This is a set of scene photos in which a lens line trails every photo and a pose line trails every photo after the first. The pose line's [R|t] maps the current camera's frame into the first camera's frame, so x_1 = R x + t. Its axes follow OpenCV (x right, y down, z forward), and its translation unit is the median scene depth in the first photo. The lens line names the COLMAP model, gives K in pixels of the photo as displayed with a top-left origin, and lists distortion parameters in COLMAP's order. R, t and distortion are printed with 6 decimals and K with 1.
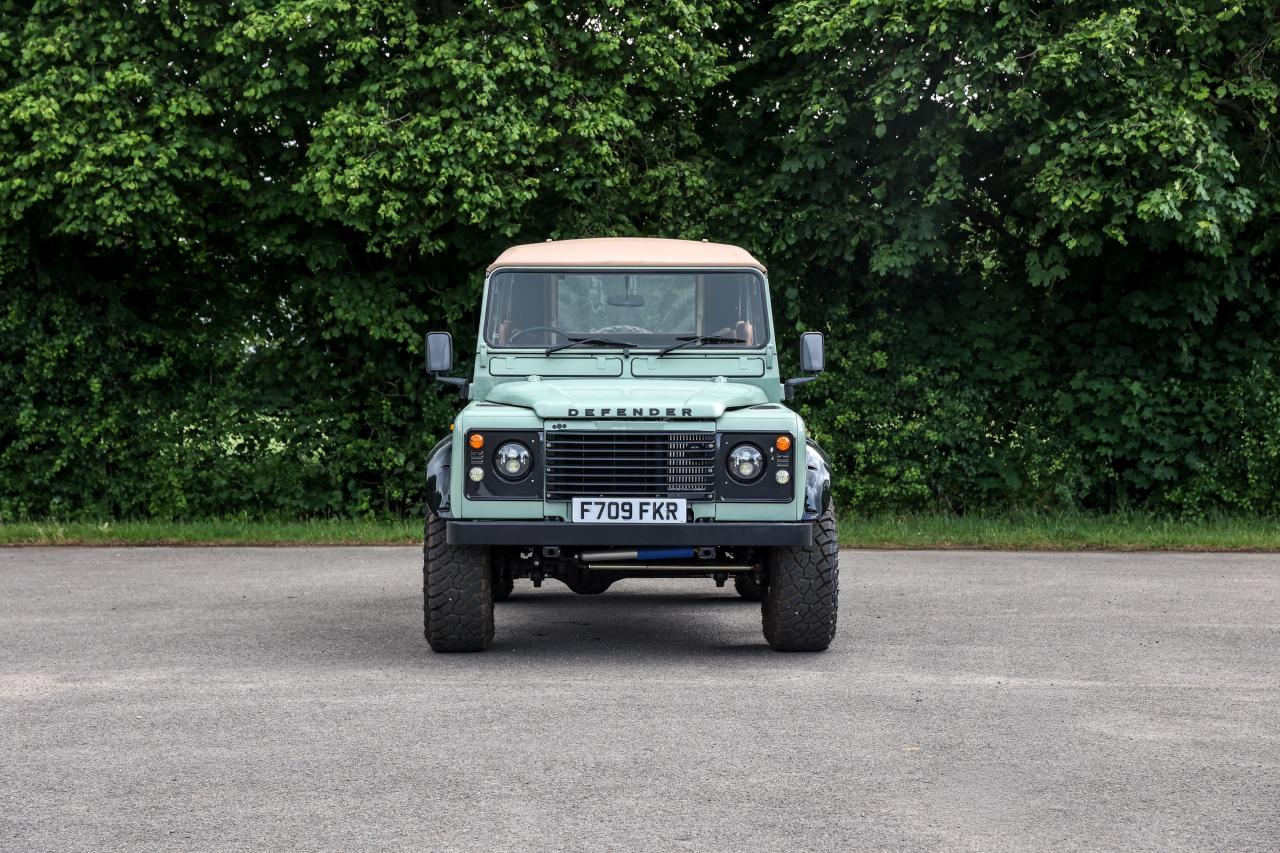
lens RADIAL K [[2378.1, 0, 640.0], [0, 2378.1, 426.5], [0, 0, 1]] dist [0.037263, 2.634054]
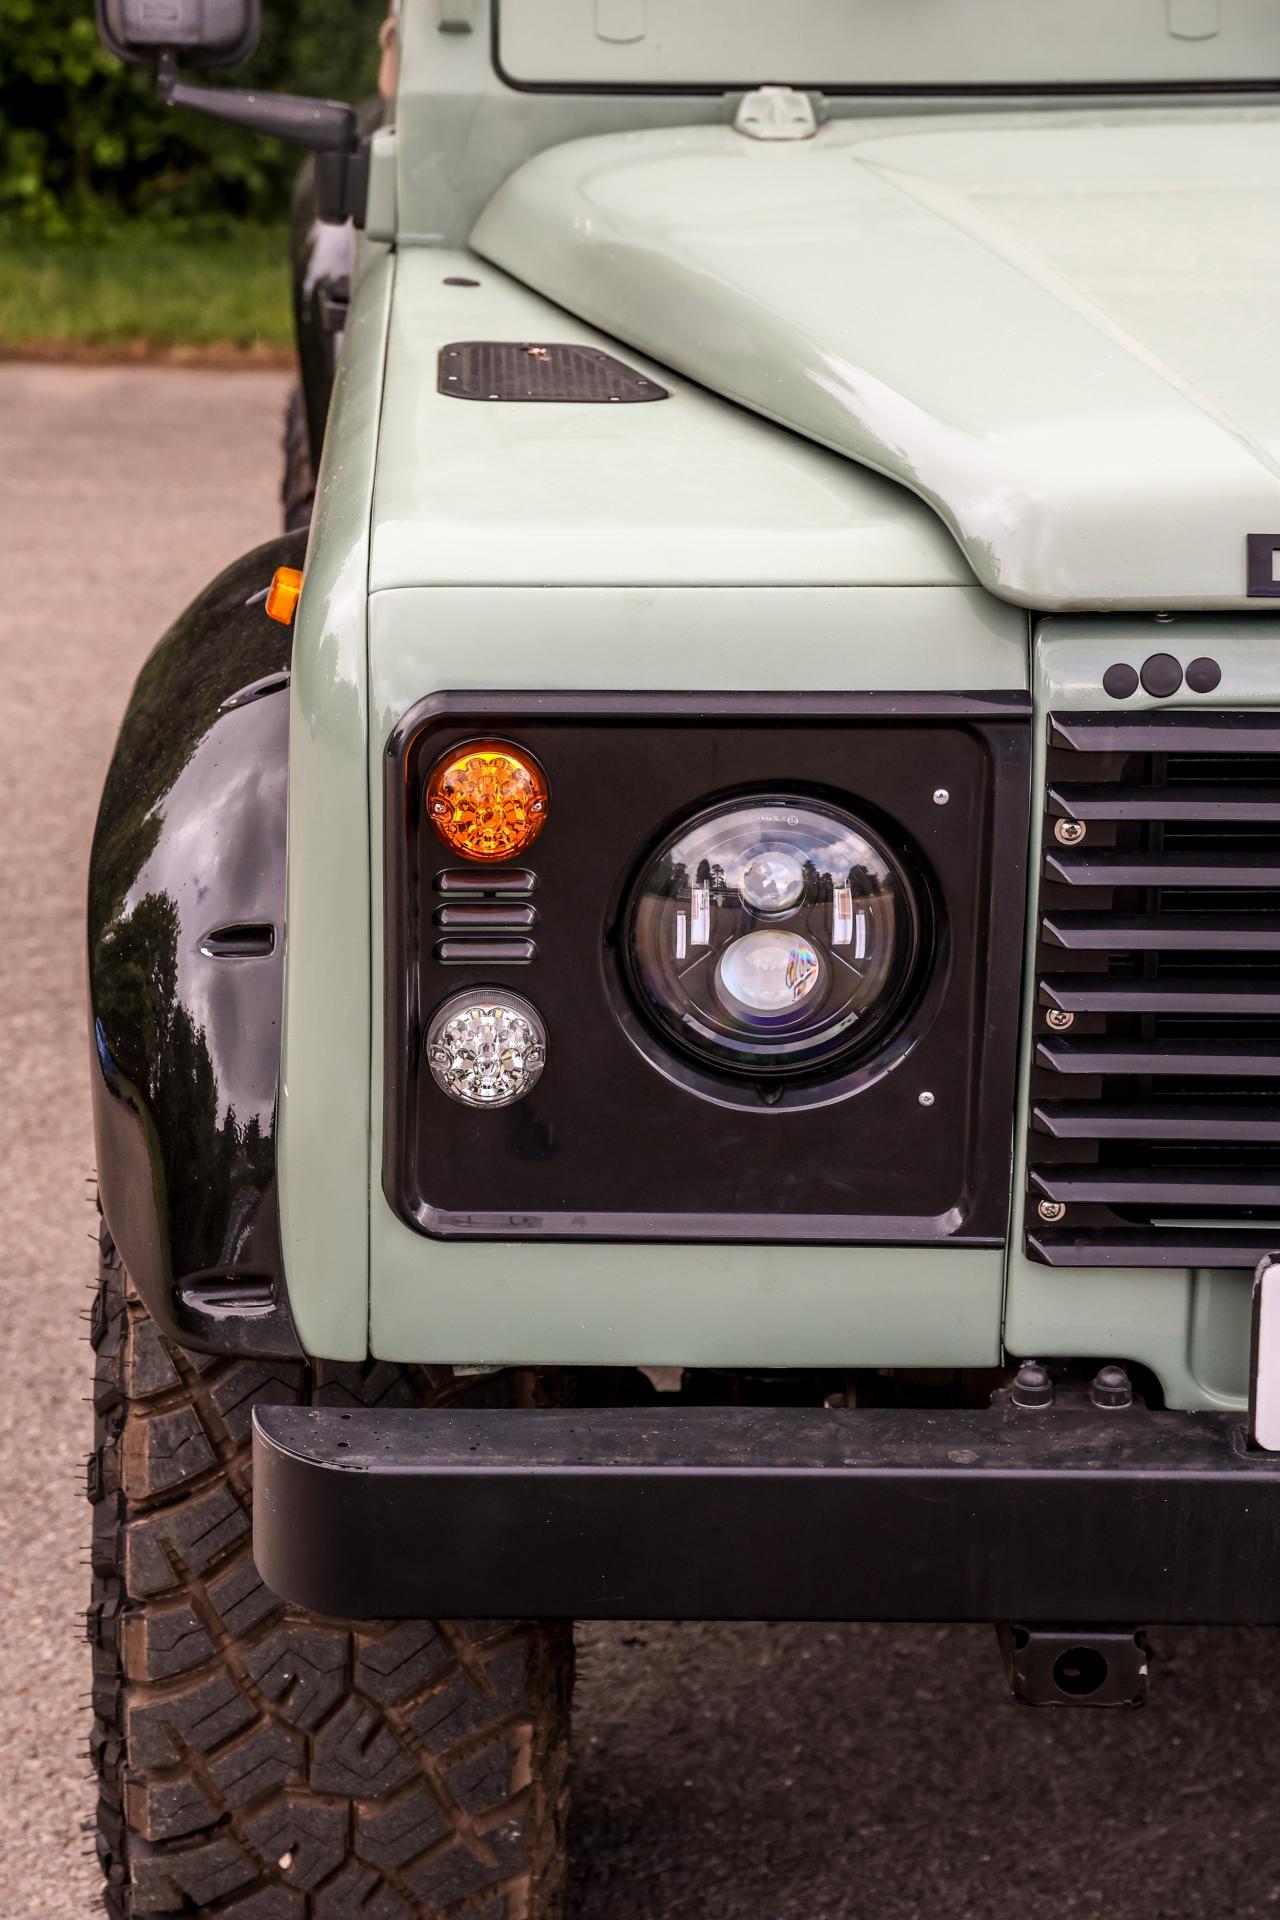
lens RADIAL K [[4066.2, 0, 640.0], [0, 4066.2, 960.0], [0, 0, 1]] dist [-0.338446, 0.395330]
pose [[0.999833, 0.004749, 0.017660, -0.064014], [-0.009320, 0.963201, 0.268621, -0.041200], [-0.015735, -0.268740, 0.963084, 0.796645]]
